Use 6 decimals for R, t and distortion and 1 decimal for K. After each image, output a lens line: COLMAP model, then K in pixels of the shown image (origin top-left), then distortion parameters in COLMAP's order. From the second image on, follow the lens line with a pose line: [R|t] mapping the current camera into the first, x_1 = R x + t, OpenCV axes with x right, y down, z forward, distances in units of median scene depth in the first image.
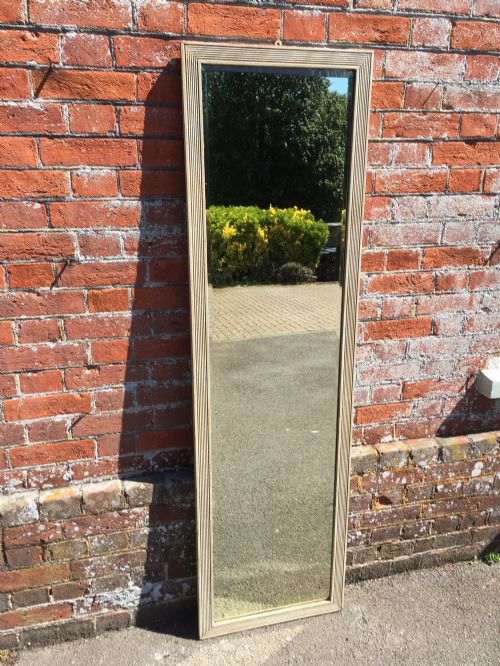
lens RADIAL K [[559.3, 0, 252.8], [0, 559.3, 331.9], [0, 0, 1]] dist [0.078921, -0.103962]
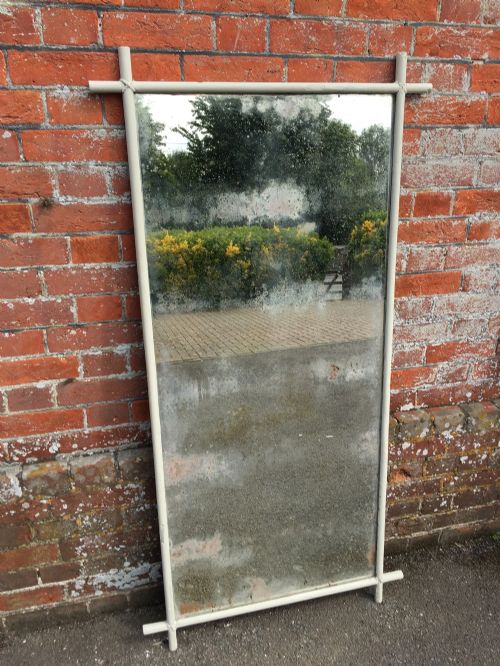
lens RADIAL K [[559.3, 0, 252.8], [0, 559.3, 331.9], [0, 0, 1]] dist [0.078921, -0.103962]
pose [[0.999990, -0.001547, 0.004212, -0.015663], [0.001303, 0.998356, 0.057309, 0.018762], [-0.004294, -0.057303, 0.998348, 0.111419]]
